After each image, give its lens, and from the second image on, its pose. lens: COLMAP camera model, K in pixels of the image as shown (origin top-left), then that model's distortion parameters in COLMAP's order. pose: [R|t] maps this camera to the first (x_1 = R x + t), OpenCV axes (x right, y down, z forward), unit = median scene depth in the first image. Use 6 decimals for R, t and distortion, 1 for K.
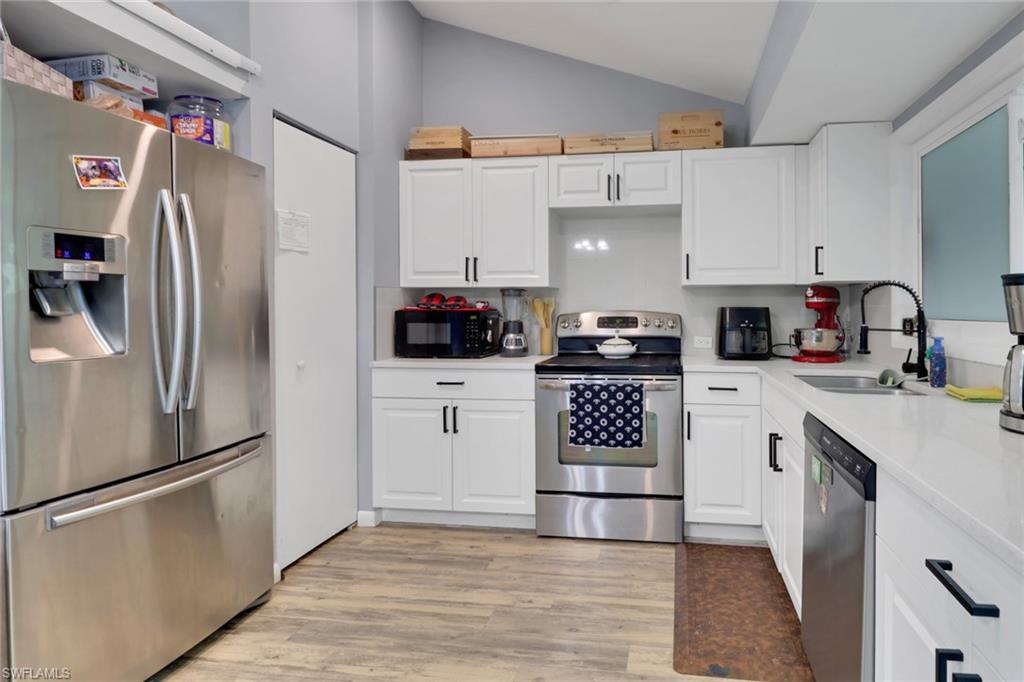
lens RADIAL K [[547.2, 0, 512.3], [0, 547.2, 311.1], [0, 0, 1]] dist [0.001277, -0.000050]
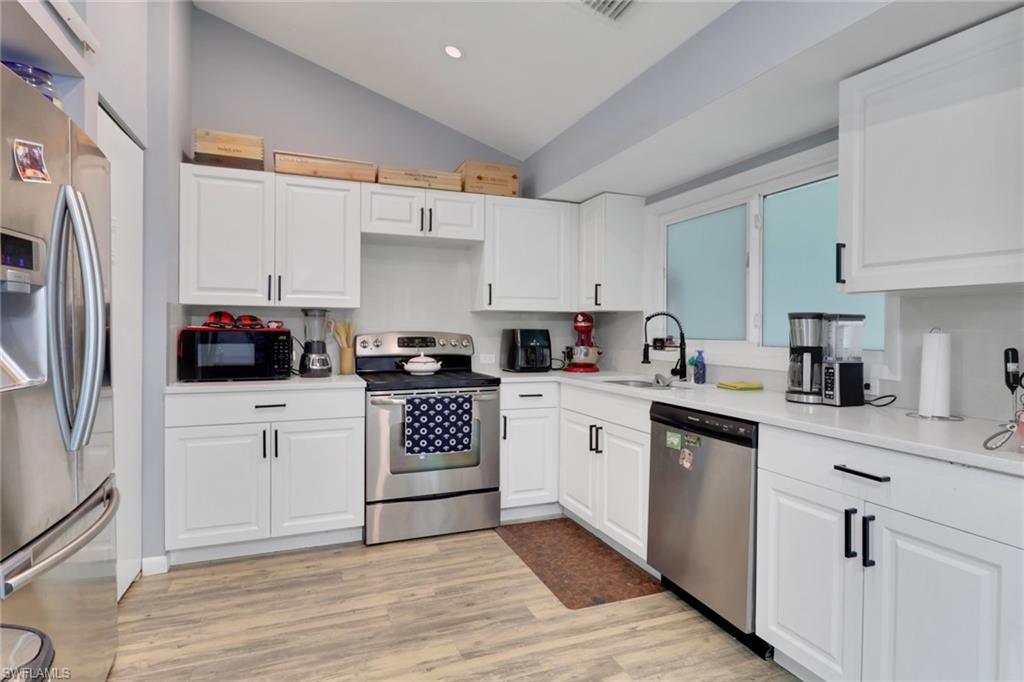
lens RADIAL K [[530.4, 0, 495.2], [0, 530.4, 334.7], [0, 0, 1]] dist [0.000795, -0.001596]
pose [[0.883611, 0.002536, 0.468214, -0.223941], [-0.005432, 0.999974, 0.004834, -0.000388], [-0.468190, -0.006814, 0.883602, -0.013968]]
